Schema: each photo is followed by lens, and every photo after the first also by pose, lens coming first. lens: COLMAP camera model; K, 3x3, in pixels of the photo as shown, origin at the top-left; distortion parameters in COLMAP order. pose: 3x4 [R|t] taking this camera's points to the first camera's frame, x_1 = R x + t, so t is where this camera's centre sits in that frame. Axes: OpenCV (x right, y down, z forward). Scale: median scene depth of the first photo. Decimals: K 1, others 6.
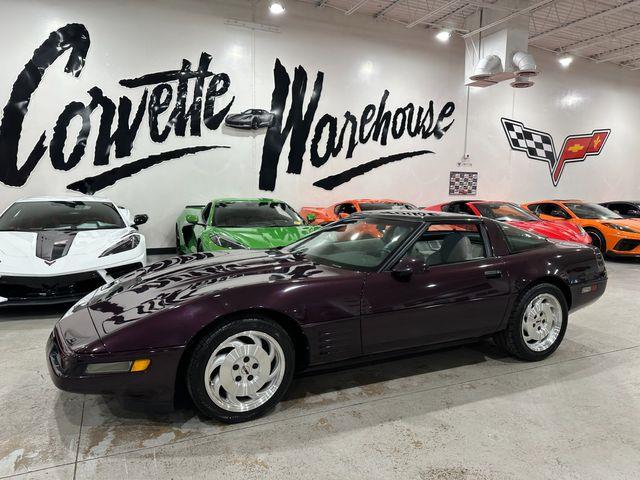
lens RADIAL K [[454.7, 0, 326.7], [0, 454.7, 249.3], [0, 0, 1]] dist [0.075508, -0.102944]
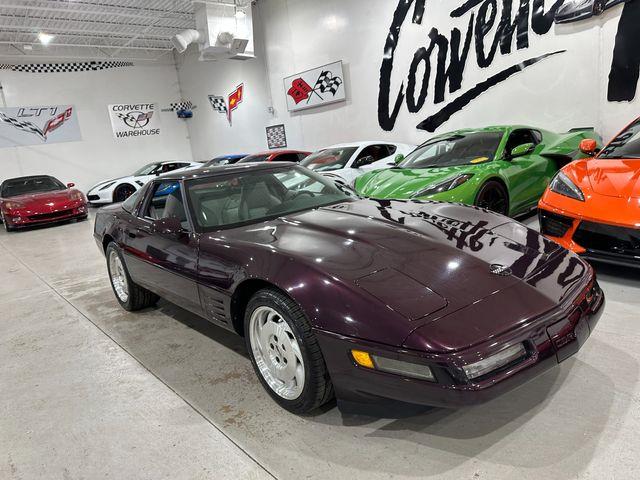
lens RADIAL K [[454.7, 0, 316.4], [0, 454.7, 239.3], [0, 0, 1]] dist [0.075508, -0.102944]
pose [[0.247314, 0.159487, -0.955720, 0.476455], [-0.001419, 0.986419, 0.164243, -0.040842], [0.968934, -0.039263, 0.244181, 0.415605]]
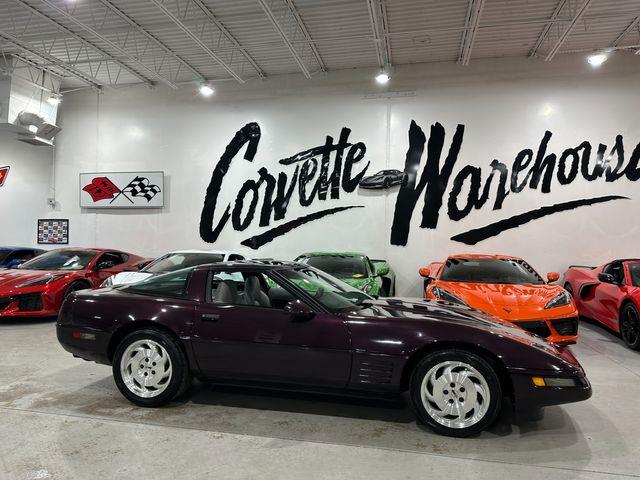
lens RADIAL K [[454.7, 0, 324.3], [0, 454.7, 249.9], [0, 0, 1]] dist [0.075508, -0.102944]
pose [[0.796340, 0.004677, -0.604831, 0.380932], [-0.077155, 0.992587, -0.093910, -0.010722], [0.599908, 0.121450, 0.790797, 0.098375]]
